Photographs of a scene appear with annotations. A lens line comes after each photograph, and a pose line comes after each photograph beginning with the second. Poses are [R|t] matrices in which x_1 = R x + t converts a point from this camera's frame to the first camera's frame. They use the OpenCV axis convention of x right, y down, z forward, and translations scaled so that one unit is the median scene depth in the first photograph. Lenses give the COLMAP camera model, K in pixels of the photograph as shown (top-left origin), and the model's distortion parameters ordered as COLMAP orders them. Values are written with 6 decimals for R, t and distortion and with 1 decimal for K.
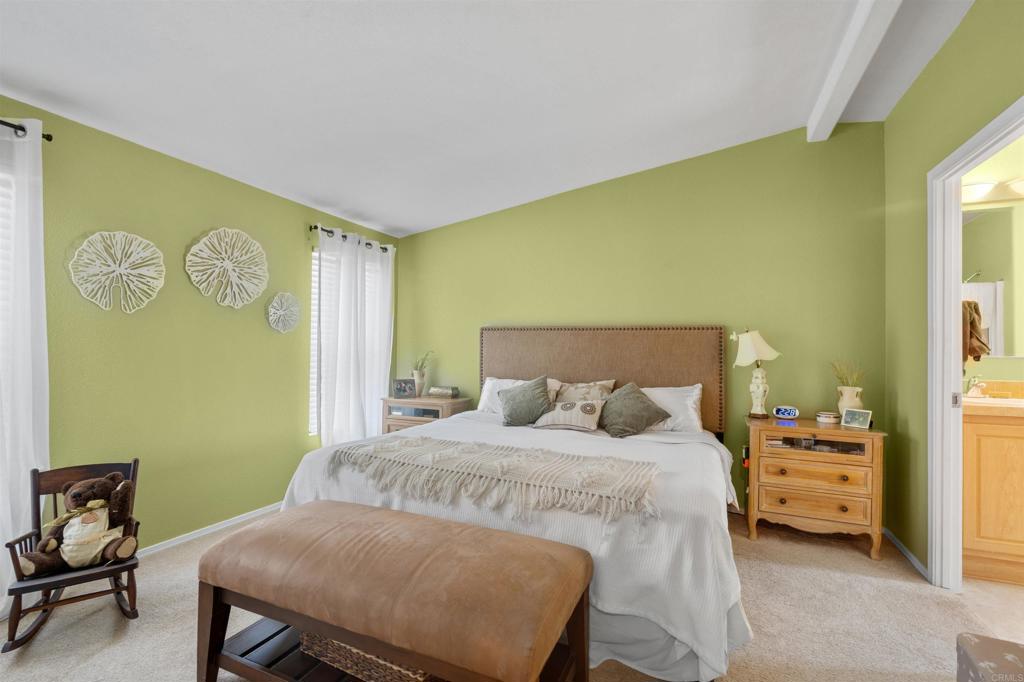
lens RADIAL K [[464.5, 0, 493.1], [0, 464.5, 348.7], [0, 0, 1]] dist [-0.009298, 0.003485]
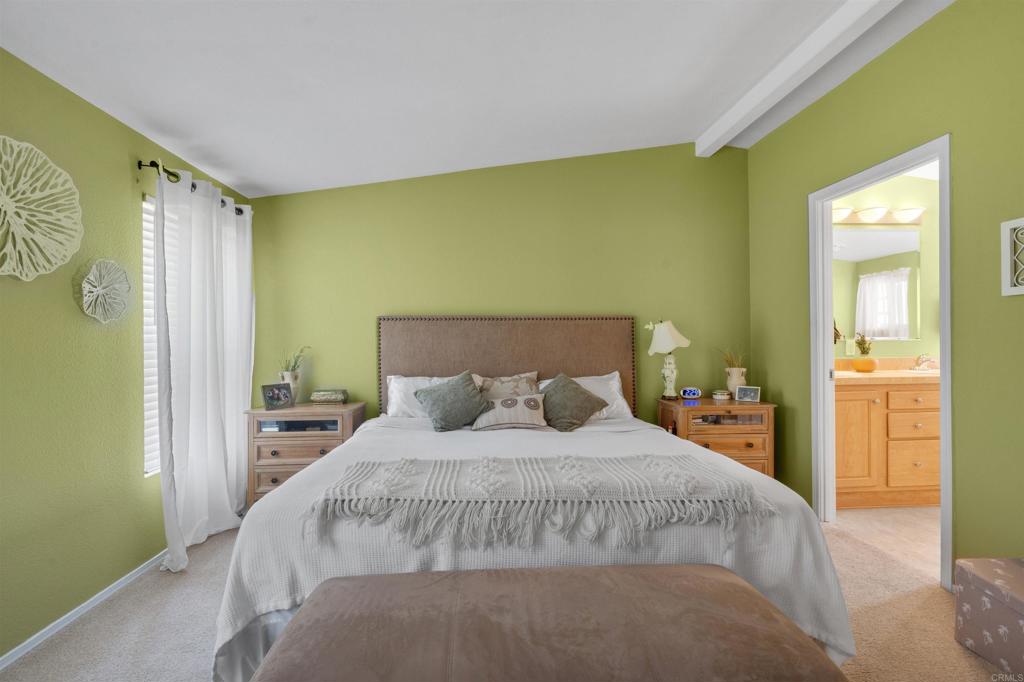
lens RADIAL K [[464.5, 0, 509.4], [0, 464.5, 341.6], [0, 0, 1]] dist [-0.009298, 0.003485]
pose [[0.884909, -0.018980, 0.465377, -0.283407], [0.017309, 0.999819, 0.007864, -0.004538], [-0.465442, 0.001096, 0.885078, 0.202443]]
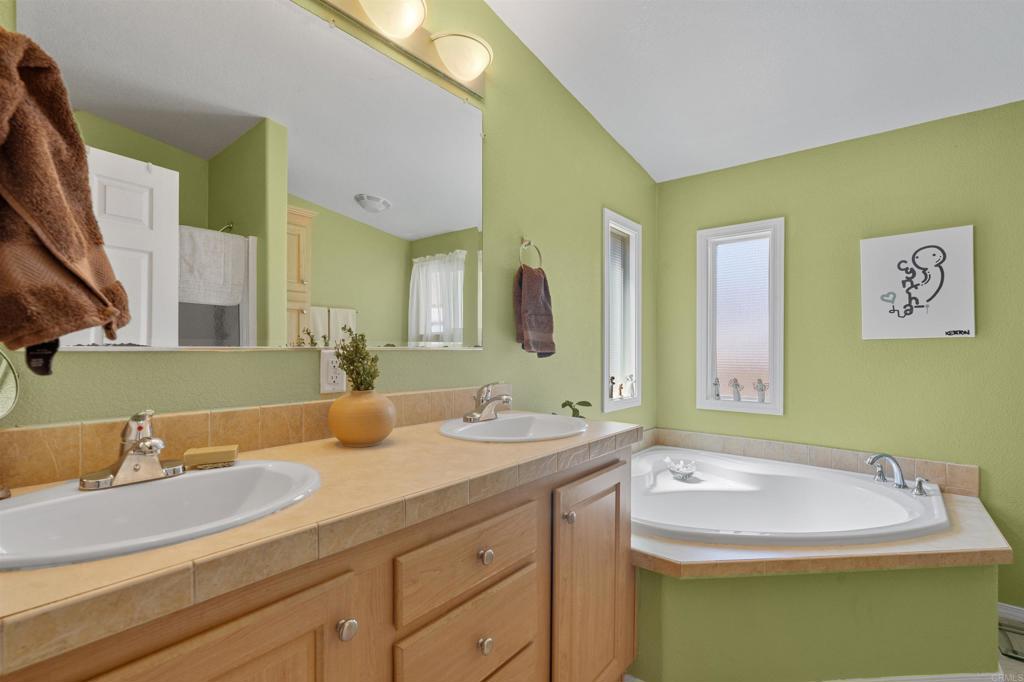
lens RADIAL K [[464.5, 0, 501.9], [0, 464.5, 344.6], [0, 0, 1]] dist [-0.009298, 0.003485]
pose [[0.289130, -0.009948, 0.957238, 0.676389], [0.000006, 0.999946, 0.010390, 0.007950], [-0.957290, -0.002998, 0.289114, 0.577184]]
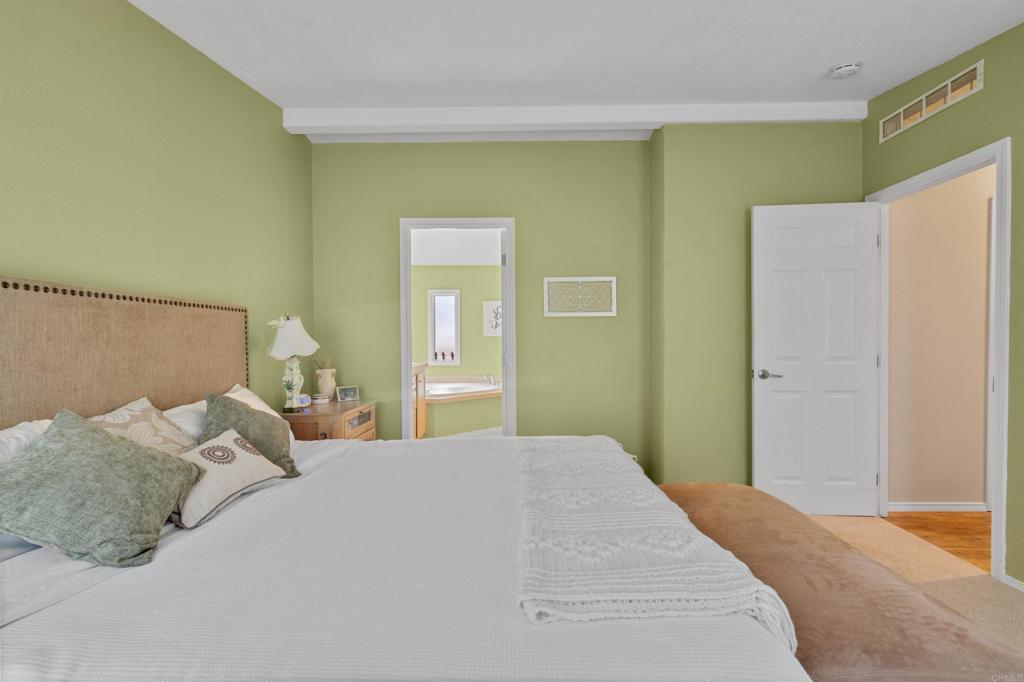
lens RADIAL K [[464.5, 0, 511.3], [0, 464.5, 340.1], [0, 0, 1]] dist [-0.009298, 0.003485]
pose [[-0.409044, -0.013585, 0.912414, -0.438106], [-0.002834, 0.999903, 0.013617, -0.006145], [-0.912510, 0.002984, -0.409043, 0.993710]]
